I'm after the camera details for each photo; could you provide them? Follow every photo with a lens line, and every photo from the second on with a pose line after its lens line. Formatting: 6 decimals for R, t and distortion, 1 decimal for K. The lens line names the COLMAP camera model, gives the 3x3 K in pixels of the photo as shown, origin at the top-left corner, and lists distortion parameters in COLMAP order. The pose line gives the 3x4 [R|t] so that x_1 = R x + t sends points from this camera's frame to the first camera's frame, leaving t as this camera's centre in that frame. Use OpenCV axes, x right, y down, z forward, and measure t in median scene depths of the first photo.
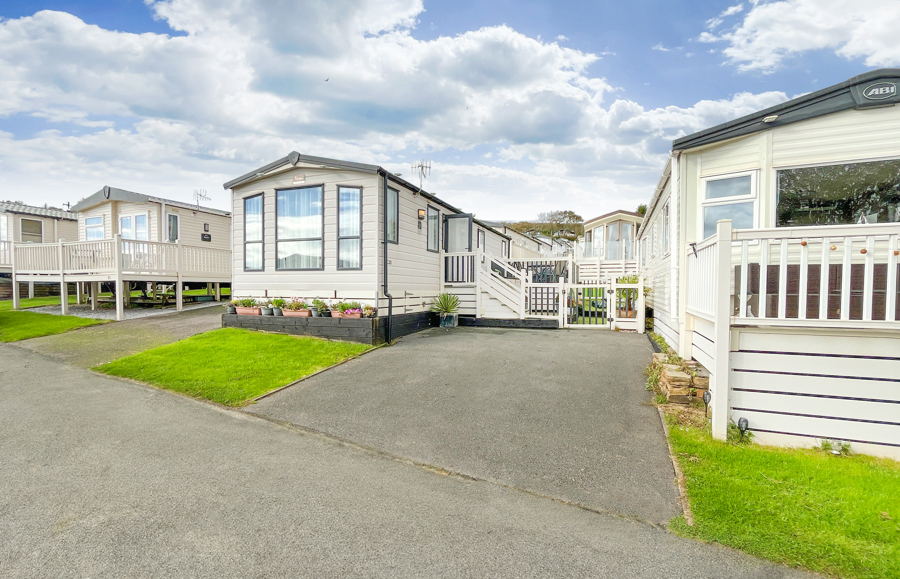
lens RADIAL K [[419.7, 0, 447.4], [0, 419.7, 299.7], [0, 0, 1]] dist [-0.001865, -0.000447]
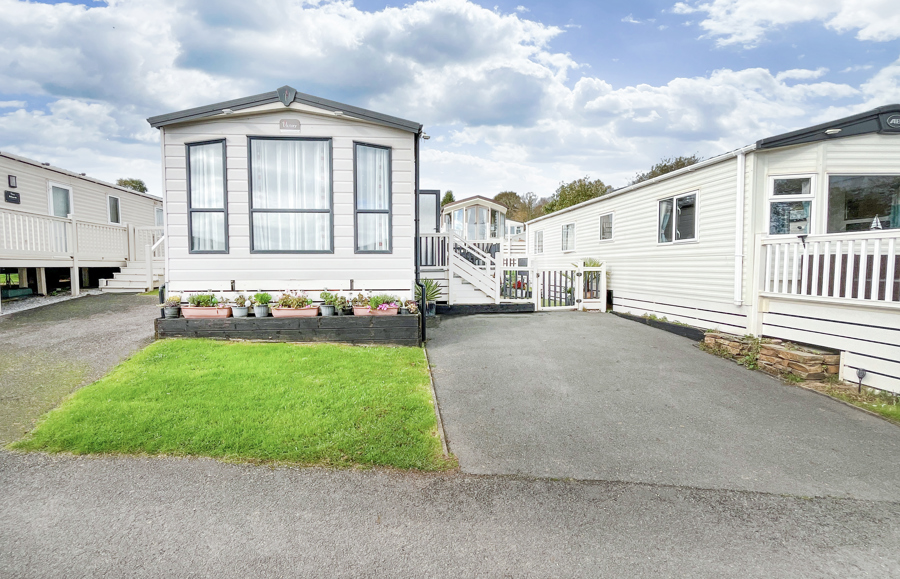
lens RADIAL K [[414.0, 0, 449.0], [0, 414.0, 290.8], [0, 0, 1]] dist [-0.003296, -0.000401]
pose [[0.902958, -0.031415, 0.428579, -0.411215], [0.018484, 0.999241, 0.034302, -0.023533], [-0.429331, -0.023052, 0.902853, 0.228323]]
